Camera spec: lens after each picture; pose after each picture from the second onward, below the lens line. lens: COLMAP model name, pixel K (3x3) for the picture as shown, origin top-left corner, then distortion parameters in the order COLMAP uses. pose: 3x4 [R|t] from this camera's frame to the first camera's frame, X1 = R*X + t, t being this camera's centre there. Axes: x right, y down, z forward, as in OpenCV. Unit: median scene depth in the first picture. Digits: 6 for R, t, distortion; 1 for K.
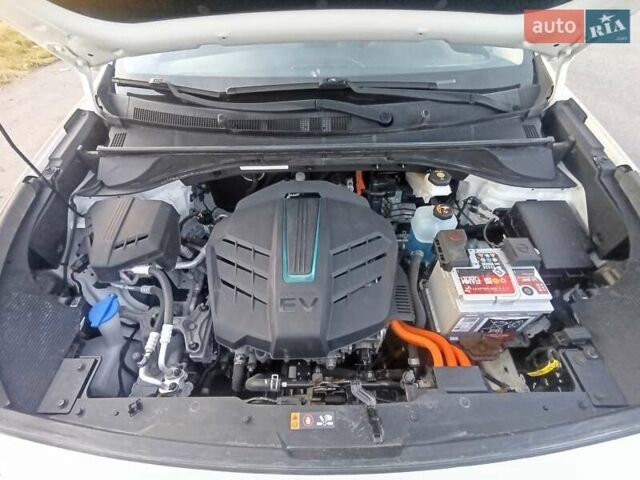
lens RADIAL K [[305.1, 0, 320.0], [0, 305.1, 240.0], [0, 0, 1]] dist [0.000927, 0.000410]
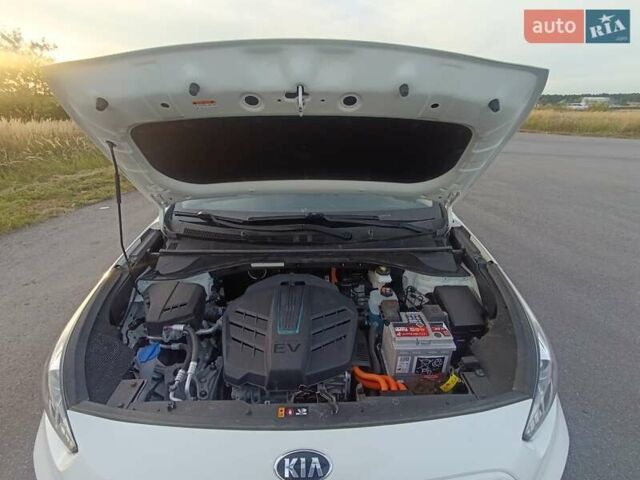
lens RADIAL K [[447.1, 0, 320.0], [0, 447.1, 240.0], [0, 0, 1]] dist [0.007578, -0.026238]
pose [[0.999896, 0.013166, -0.005967, 0.087271], [-0.014448, 0.897610, -0.440554, 0.639360], [-0.000445, 0.440594, 0.897706, -1.056553]]
